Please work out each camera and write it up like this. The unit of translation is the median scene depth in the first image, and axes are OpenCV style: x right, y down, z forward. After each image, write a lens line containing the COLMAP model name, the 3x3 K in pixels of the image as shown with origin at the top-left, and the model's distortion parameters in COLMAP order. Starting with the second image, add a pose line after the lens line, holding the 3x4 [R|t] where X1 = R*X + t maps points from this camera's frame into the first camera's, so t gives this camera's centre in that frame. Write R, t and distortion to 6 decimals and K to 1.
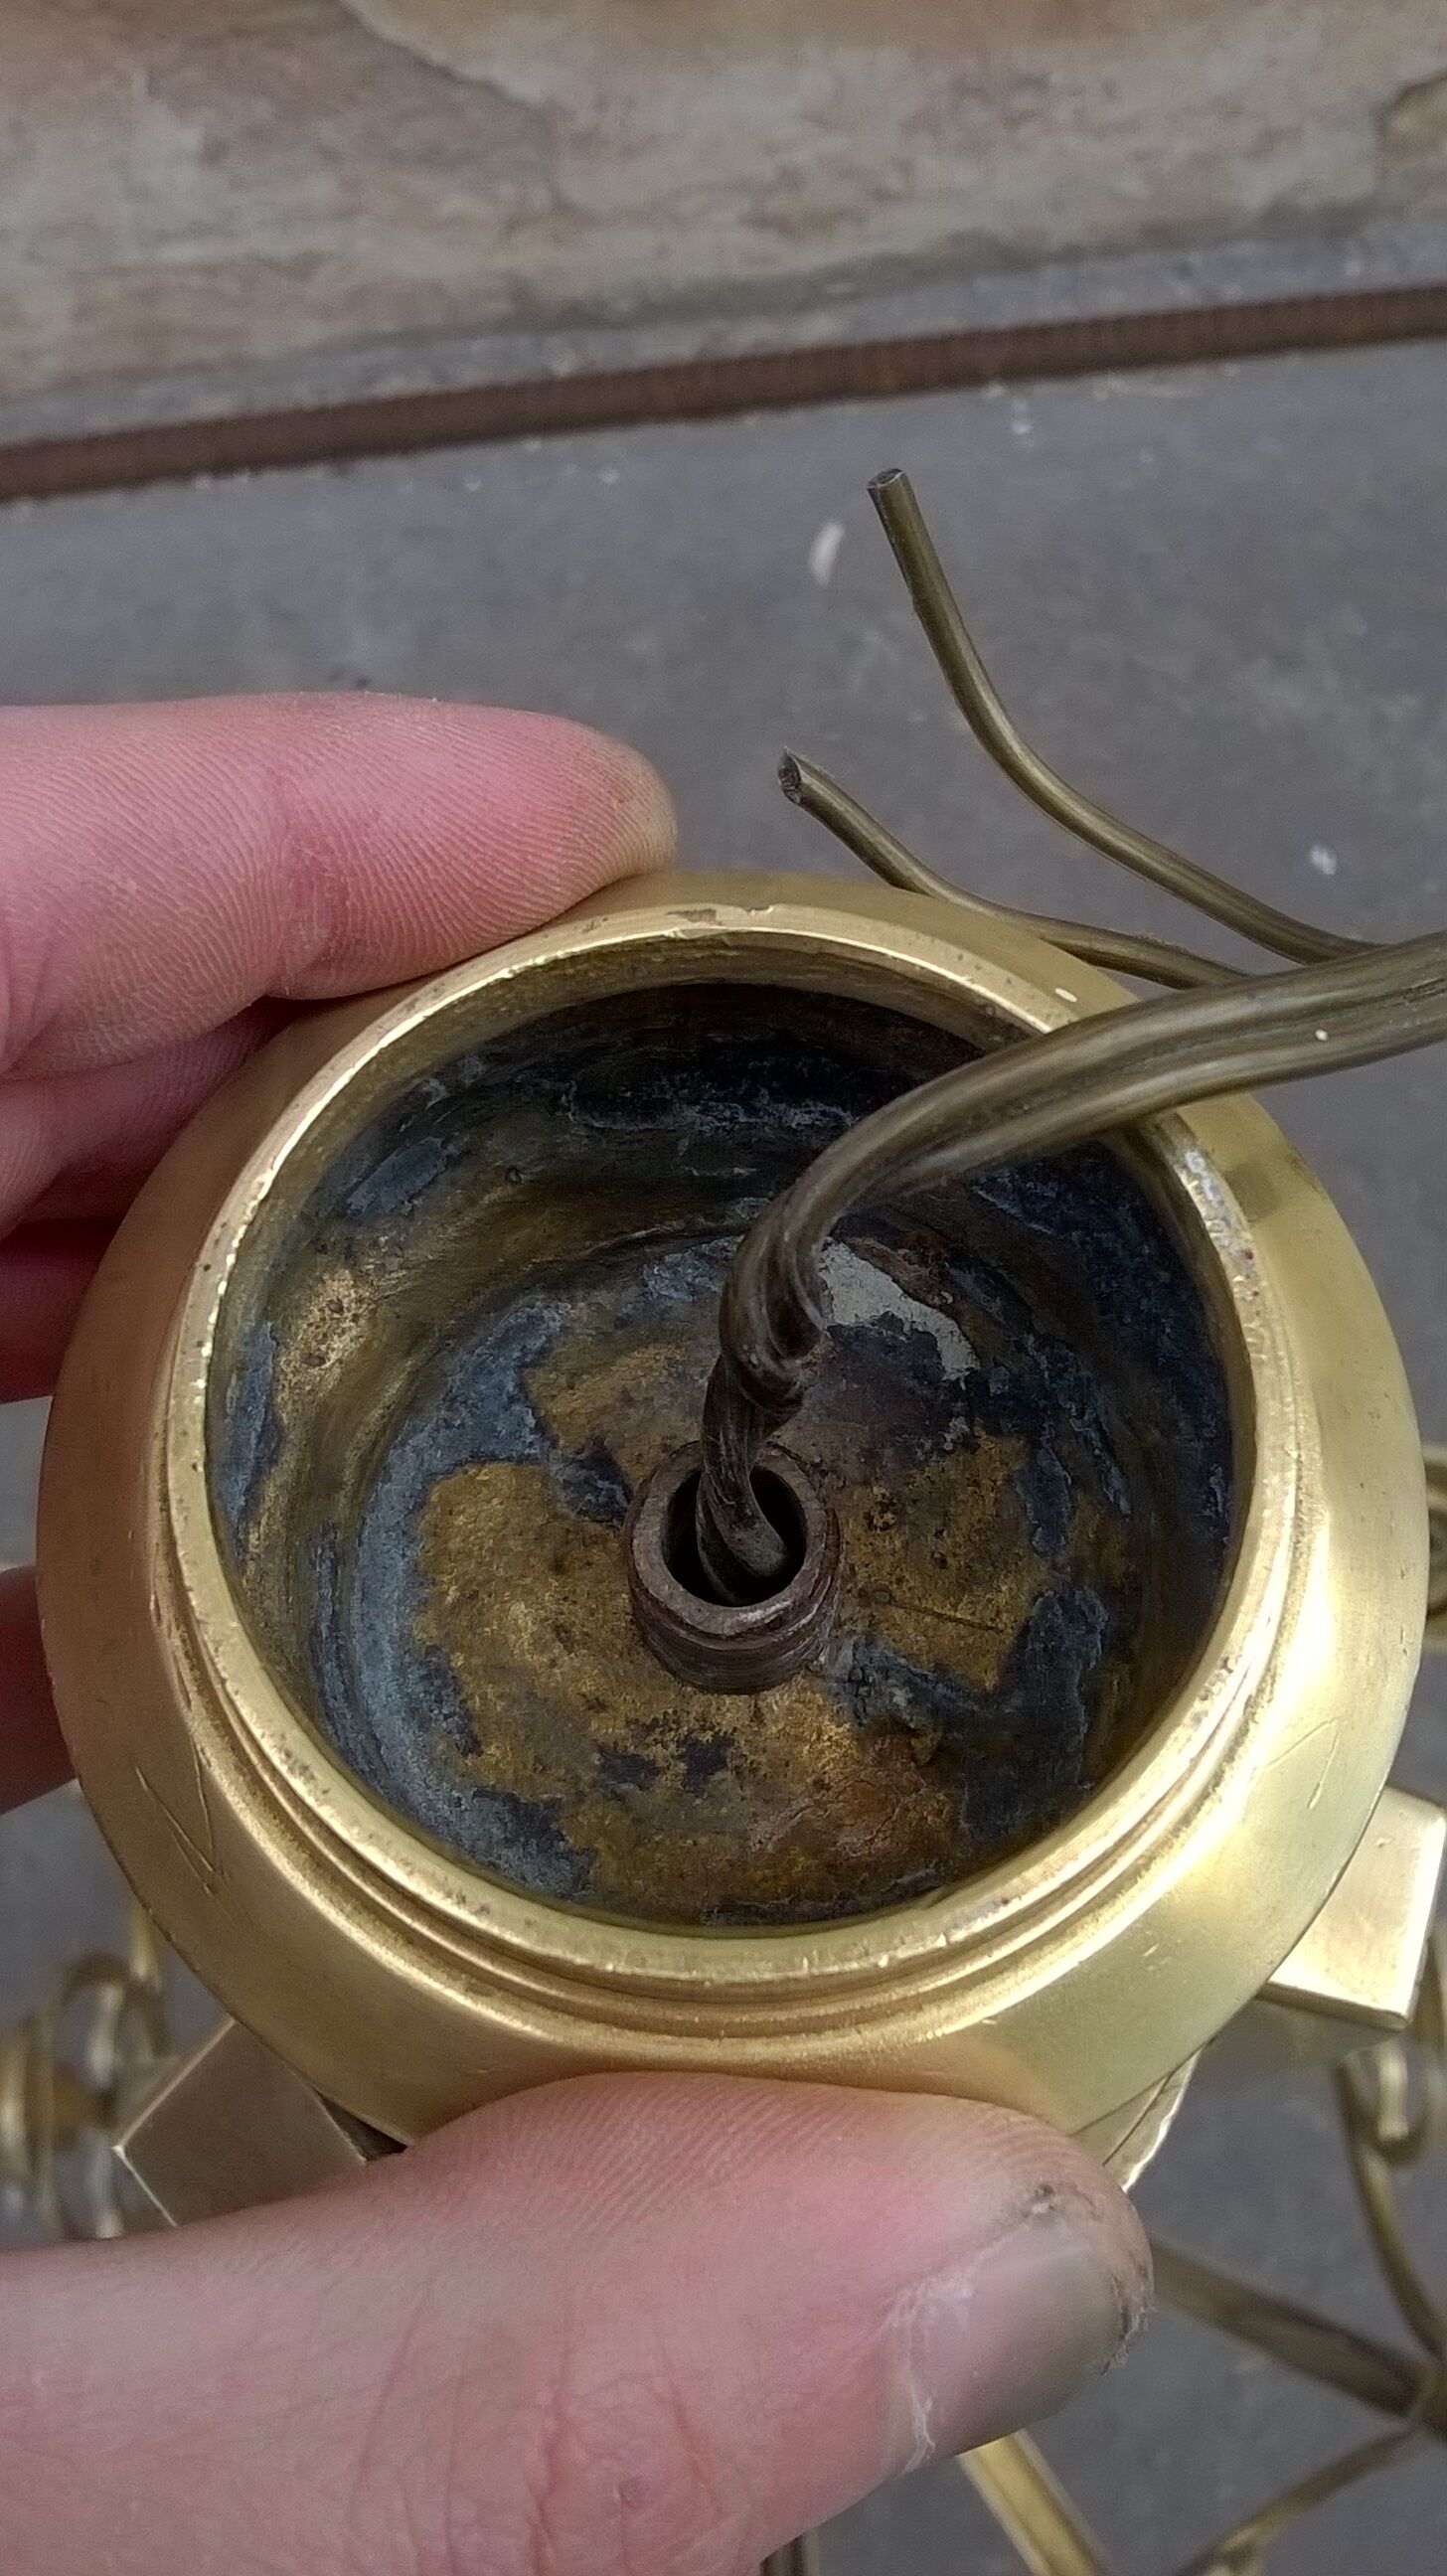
lens RADIAL K [[2340.3, 0, 746.9], [0, 2340.3, 1312.5], [0, 0, 1]] dist [-0.027174, -0.070117]
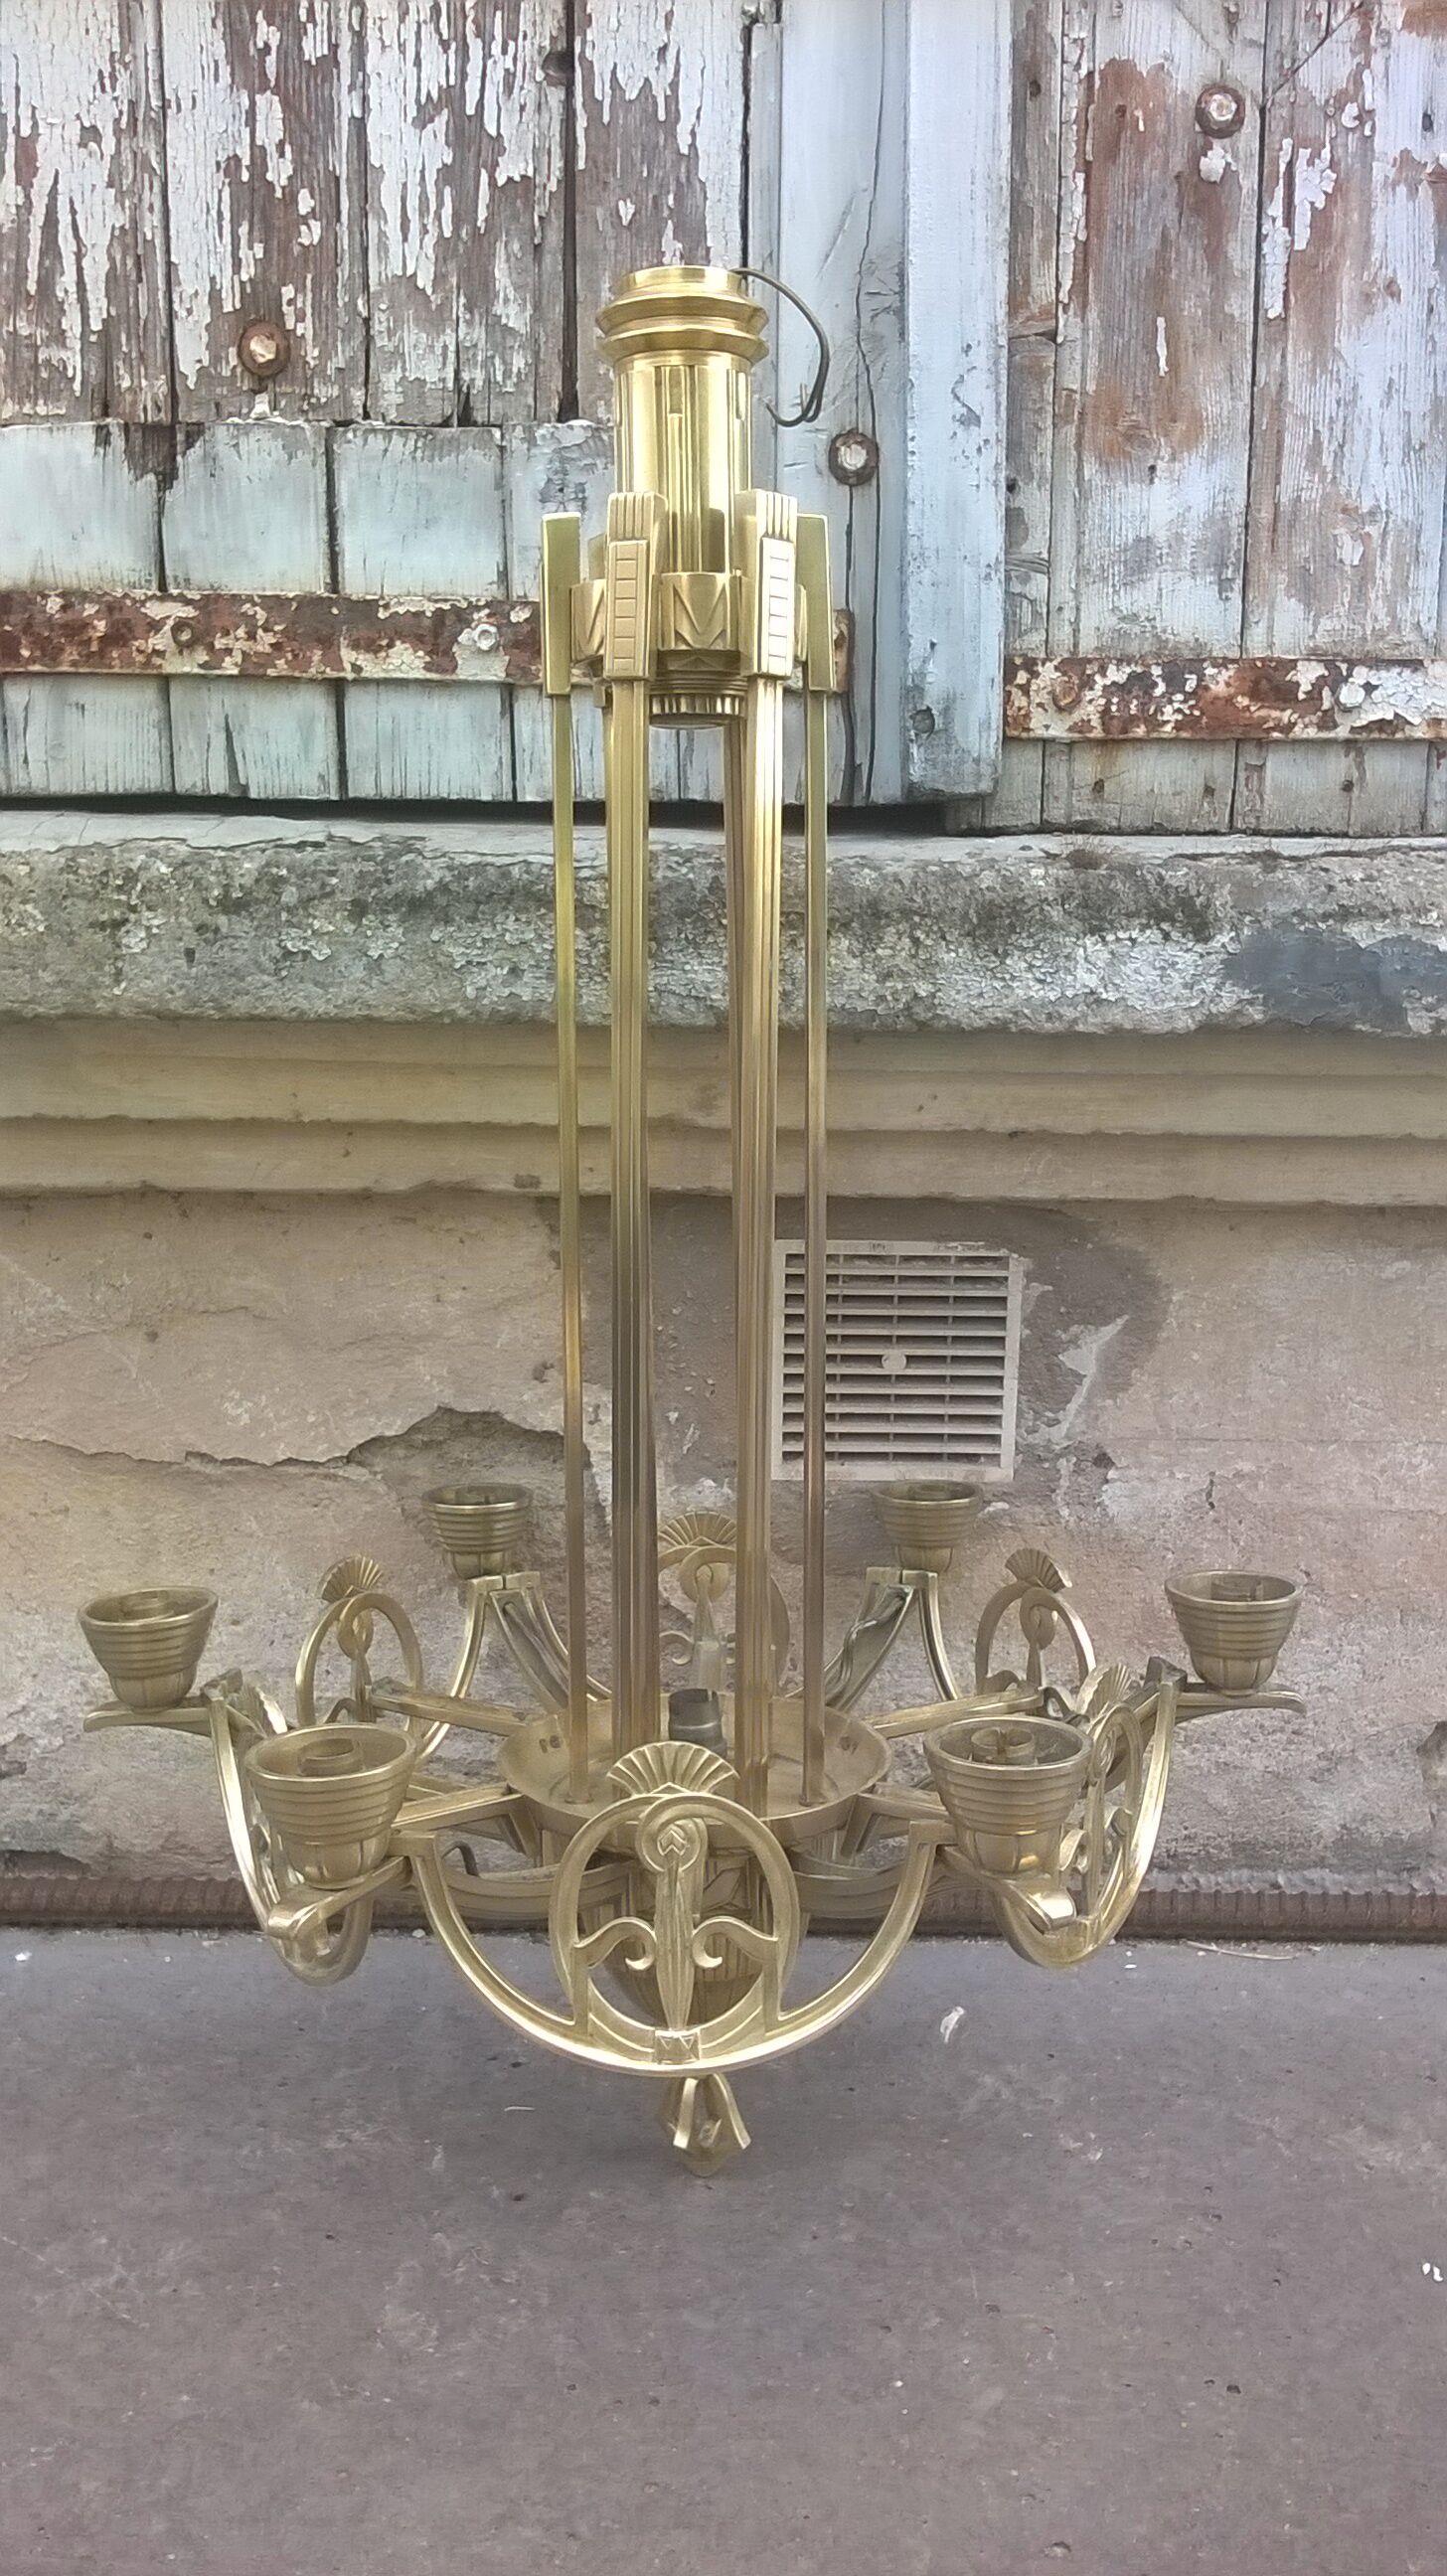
lens RADIAL K [[2282.4, 0, 738.1], [0, 2282.4, 1296.8], [0, 0, 1]] dist [0.043674, -0.191520]
pose [[0.990338, 0.054067, -0.127704, 0.055106], [-0.136711, 0.535154, -0.833619, 0.417054], [0.023270, 0.843023, 0.537374, 0.123420]]
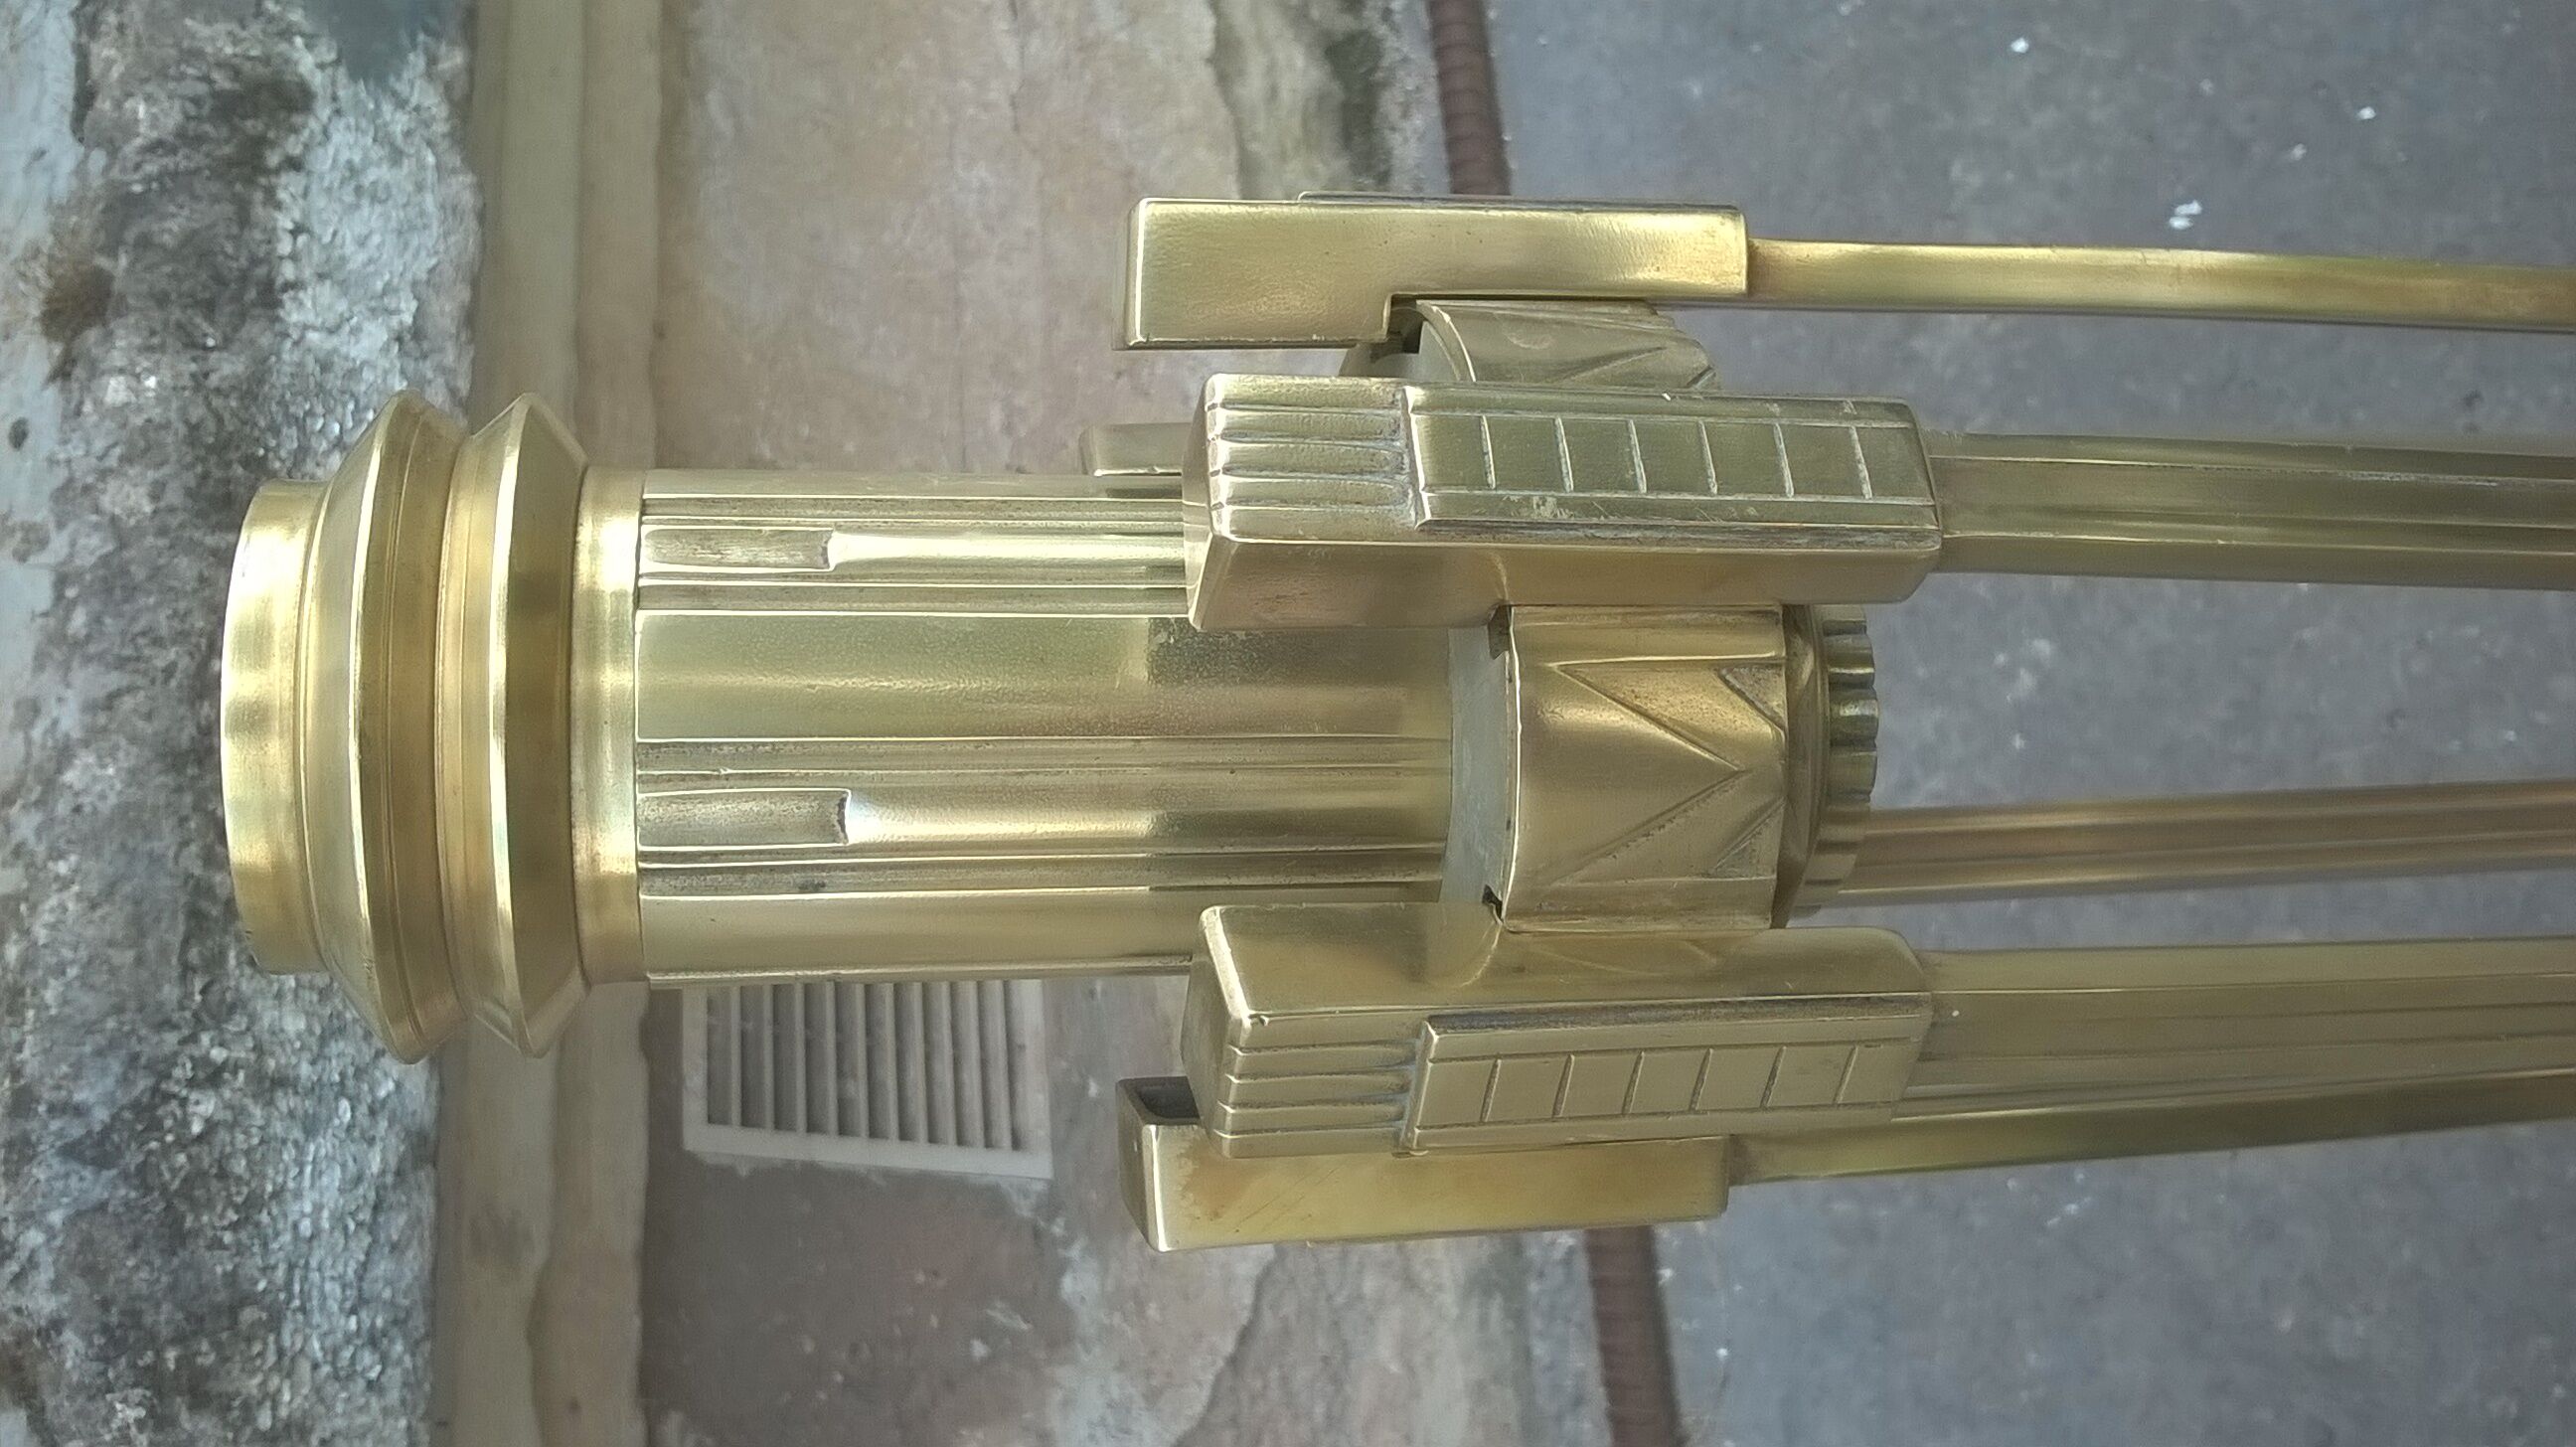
lens RADIAL K [[2282.4, 0, 1280.2], [0, 2282.4, 709.0], [0, 0, 1]] dist [0.043674, -0.191520]
pose [[0.019196, -0.962811, 0.269493, -0.122850], [0.920163, -0.088415, -0.381423, -0.190829], [0.391066, 0.255299, 0.884246, 0.235679]]
